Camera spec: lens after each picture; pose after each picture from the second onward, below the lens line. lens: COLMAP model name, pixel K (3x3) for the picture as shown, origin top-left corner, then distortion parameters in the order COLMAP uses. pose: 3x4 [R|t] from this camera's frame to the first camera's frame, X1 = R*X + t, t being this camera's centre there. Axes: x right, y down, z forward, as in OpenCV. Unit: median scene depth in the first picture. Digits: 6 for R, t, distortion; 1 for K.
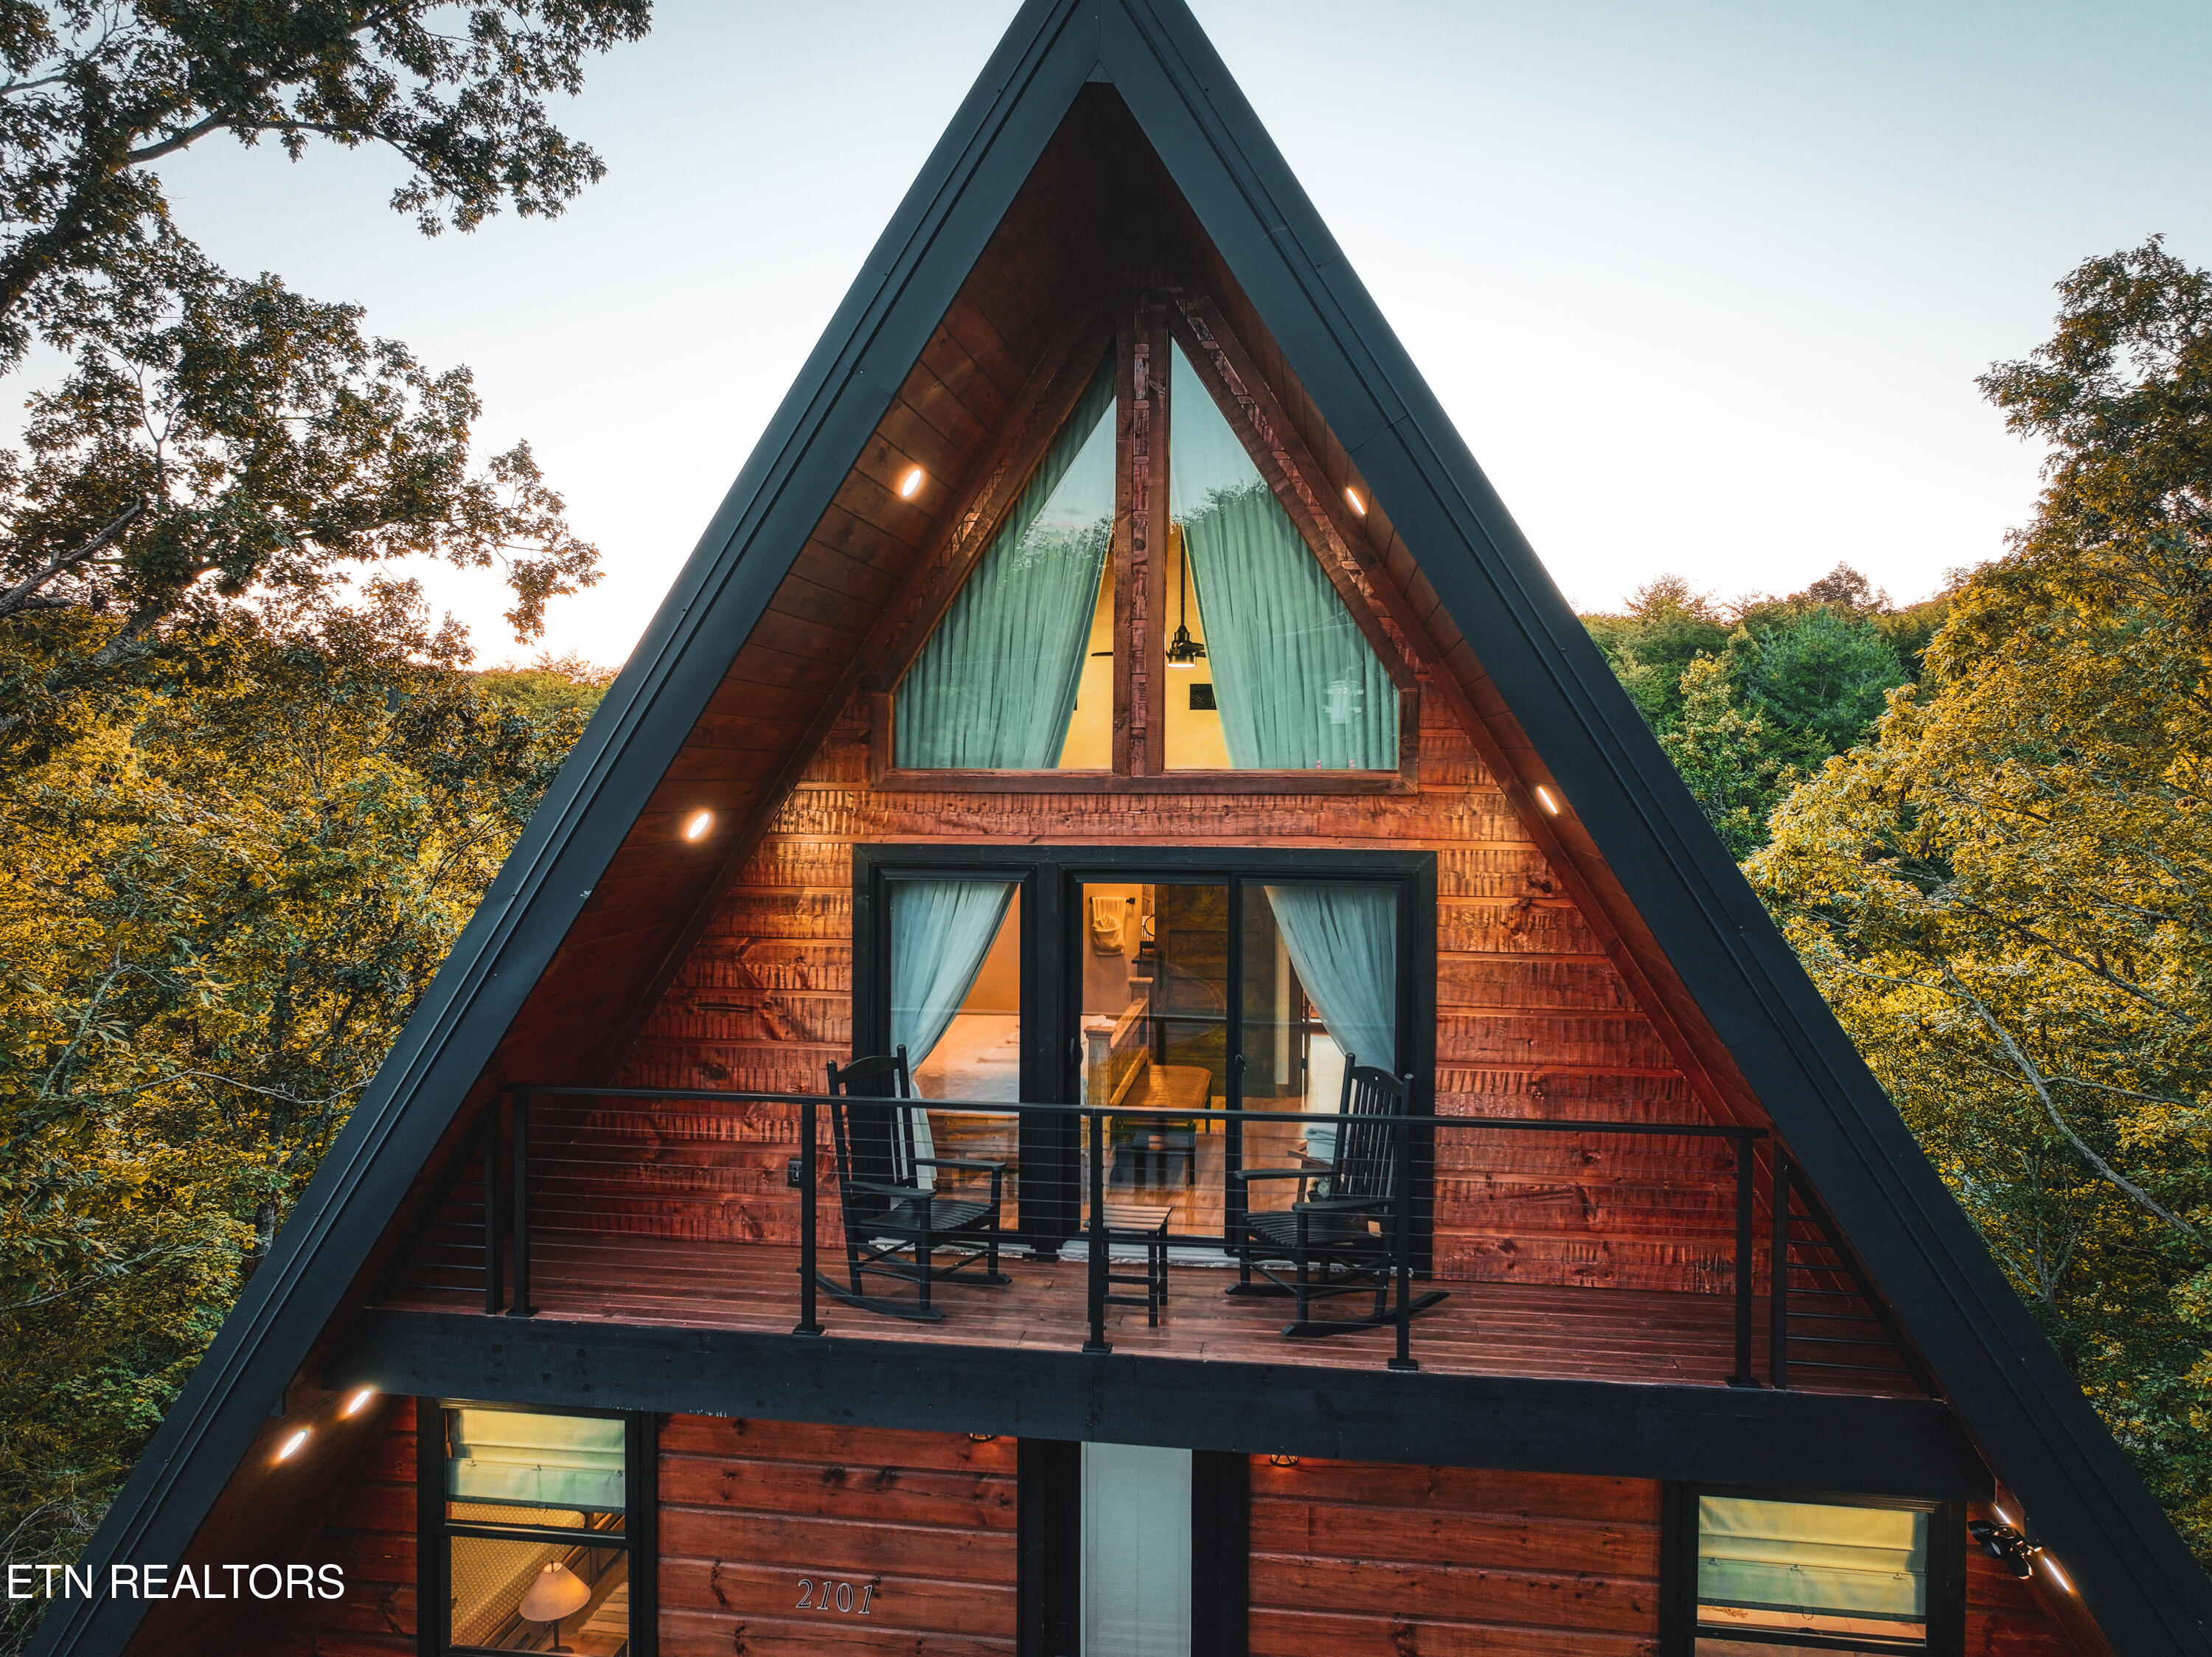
lens RADIAL K [[1562.9, 0, 1105.5], [0, 1562.9, 893.4], [0, 0, 1]] dist [-0.012156, 0.030525]
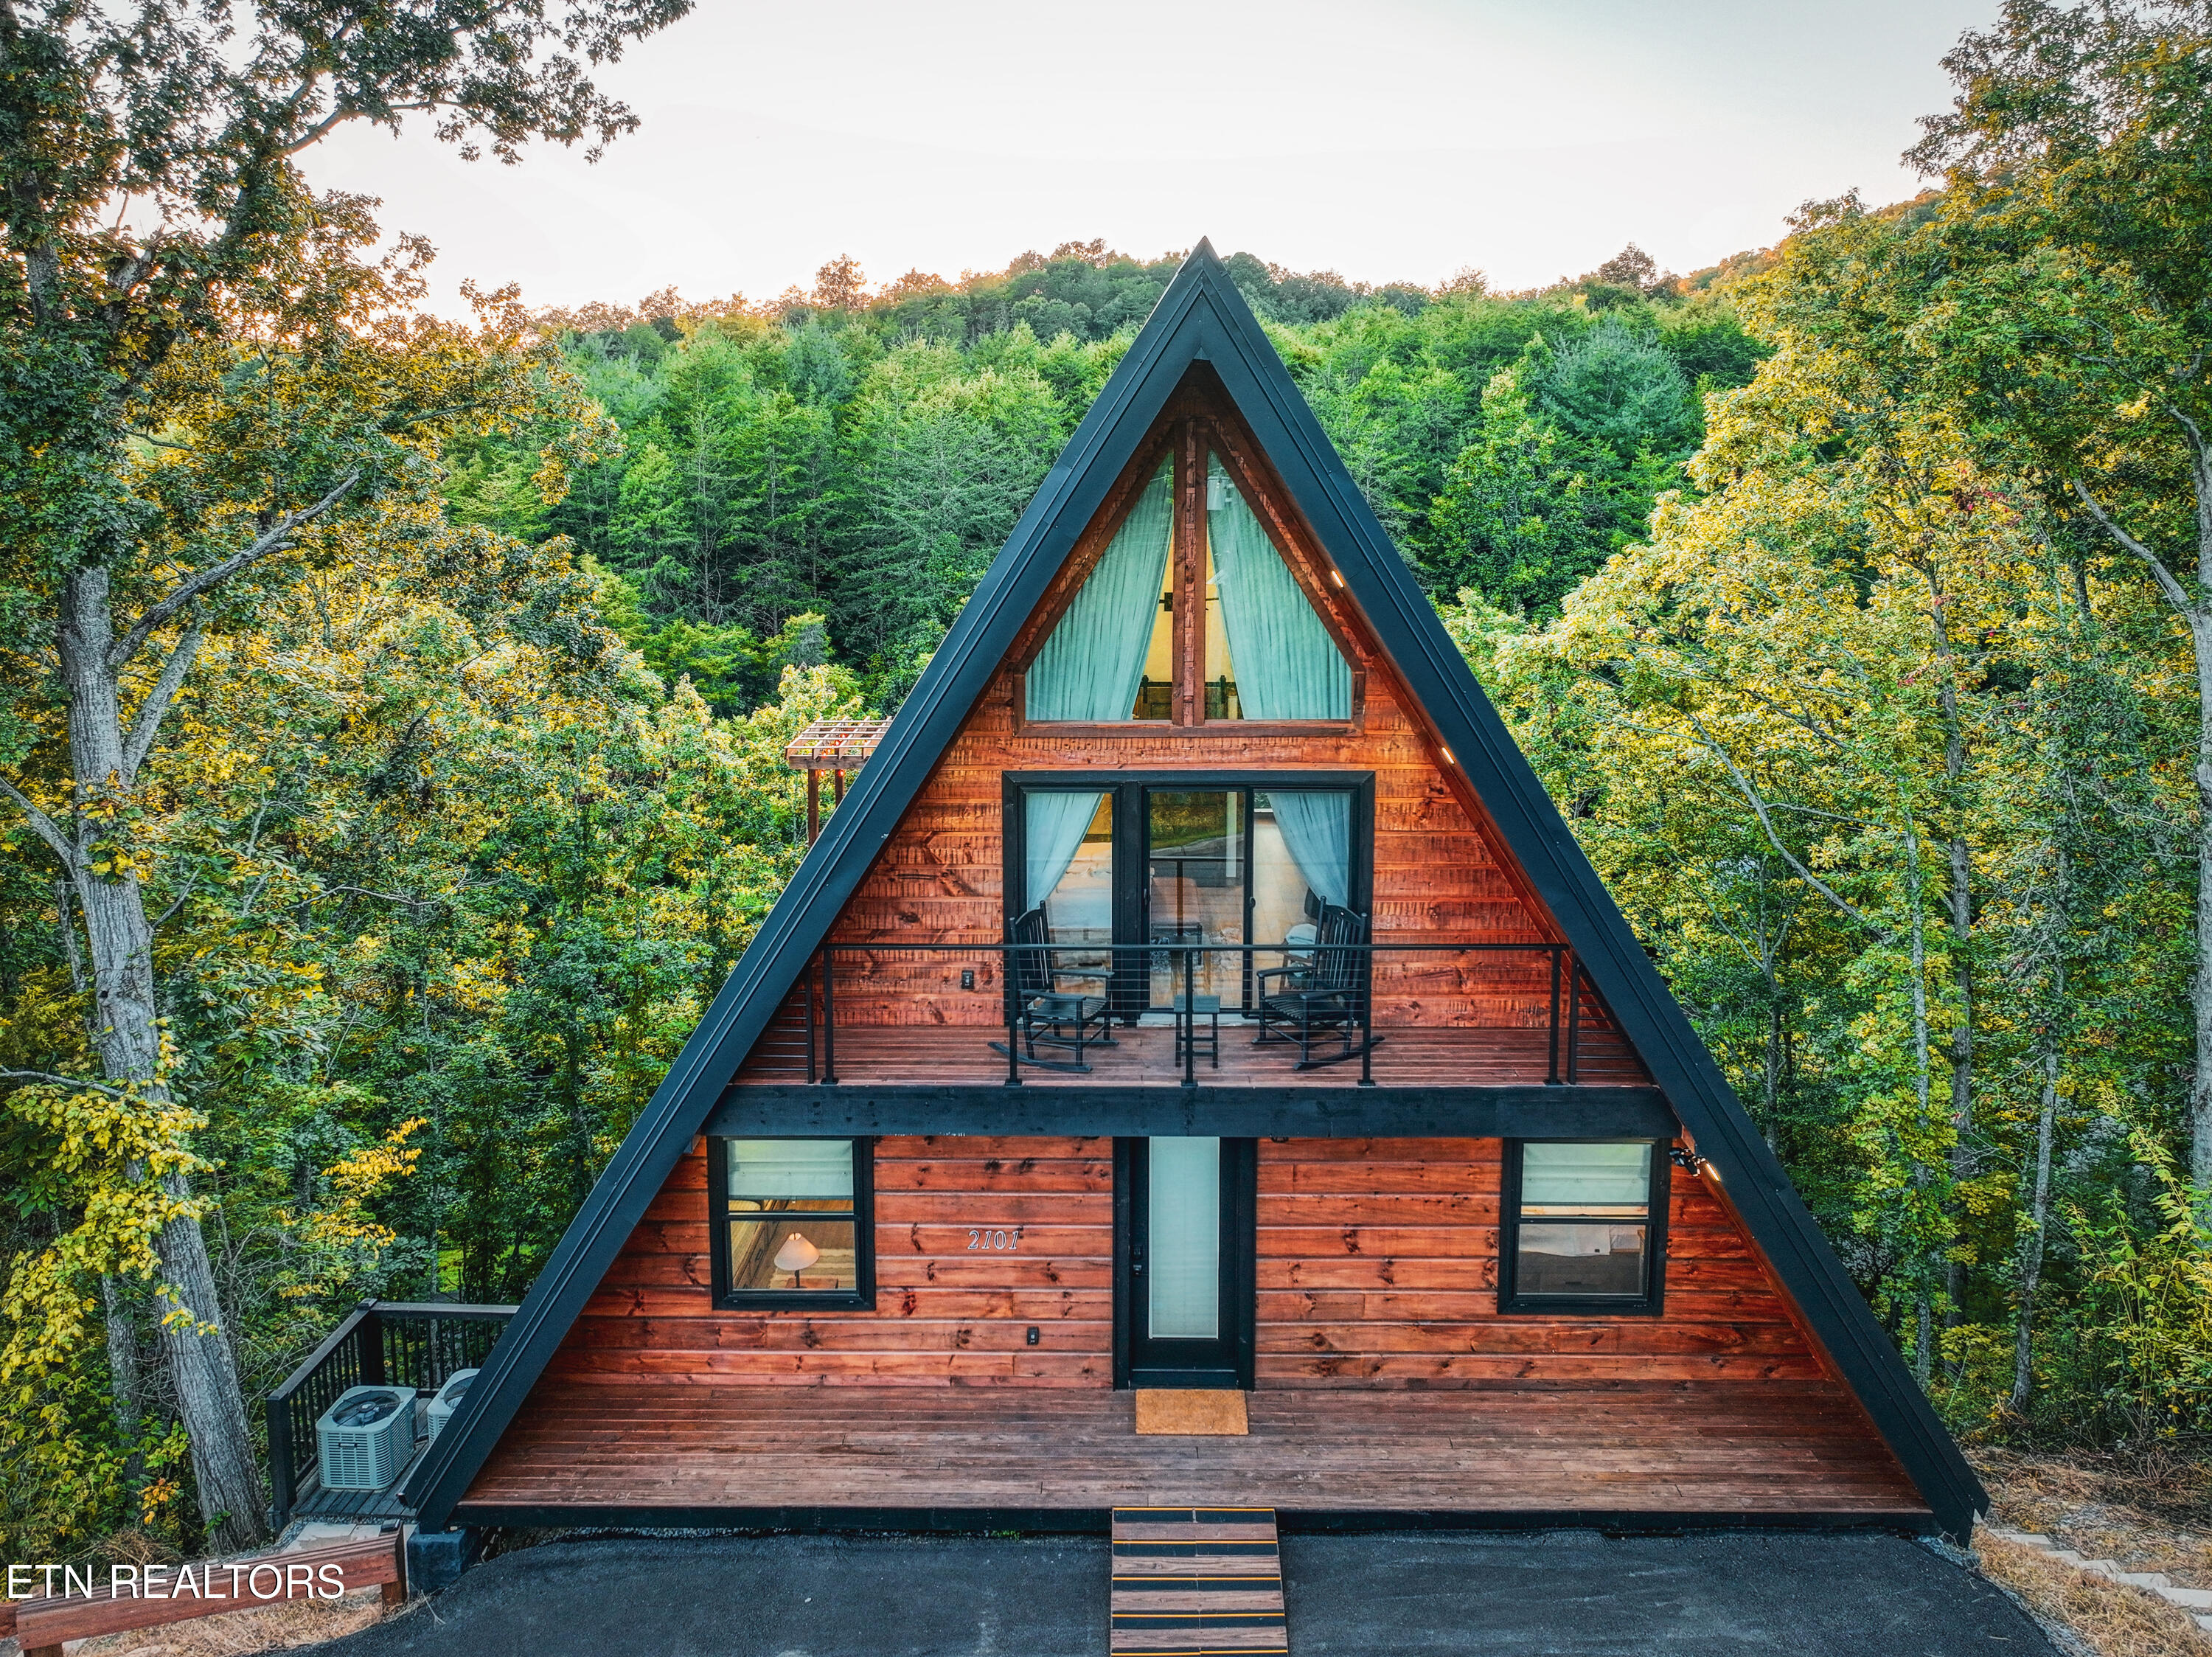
lens RADIAL K [[1605.9, 0, 1103.3], [0, 1605.9, 772.1], [0, 0, 1]] dist [-0.000004, -0.002436]
pose [[0.991411, -0.034511, 0.126144, -0.260178], [0.018110, 0.991489, 0.128927, -0.230614], [-0.129519, -0.125536, 0.983598, -0.563824]]
